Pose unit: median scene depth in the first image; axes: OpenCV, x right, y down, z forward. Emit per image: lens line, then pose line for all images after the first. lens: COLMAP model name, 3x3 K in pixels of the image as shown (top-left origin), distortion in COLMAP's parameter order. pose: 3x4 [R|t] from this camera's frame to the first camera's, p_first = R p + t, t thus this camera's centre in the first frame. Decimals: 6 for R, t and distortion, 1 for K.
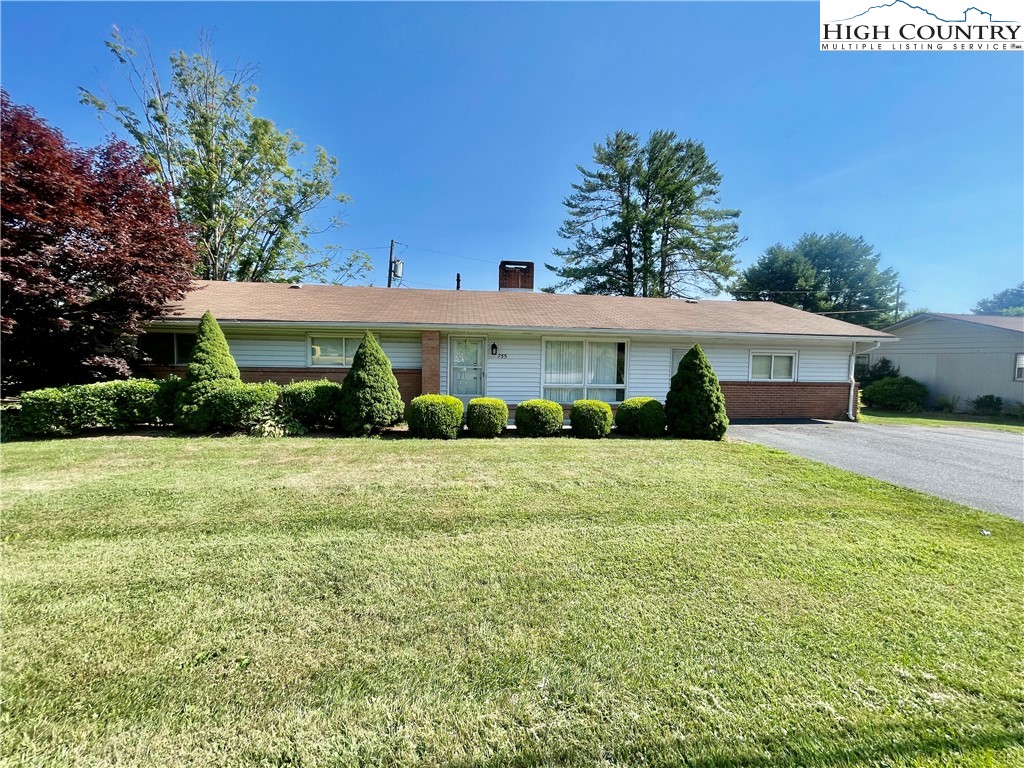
lens RADIAL K [[412.2, 0, 512.5], [0, 412.2, 382.2], [0, 0, 1]] dist [0.000172, 0.001272]
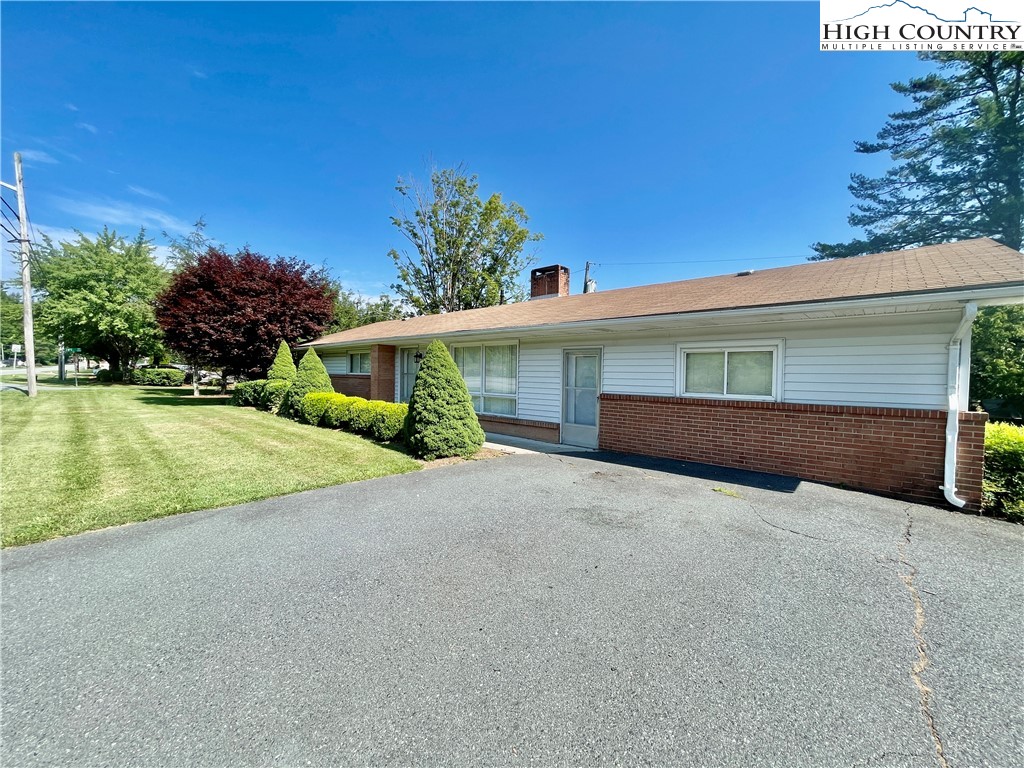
lens RADIAL K [[412.2, 0, 512.5], [0, 412.2, 385.8], [0, 0, 1]] dist [0.000172, 0.001272]
pose [[0.650155, 0.014691, -0.759660, 0.846921], [-0.050587, 0.998432, -0.023986, 0.007625], [0.758116, 0.054023, 0.649878, 0.419697]]
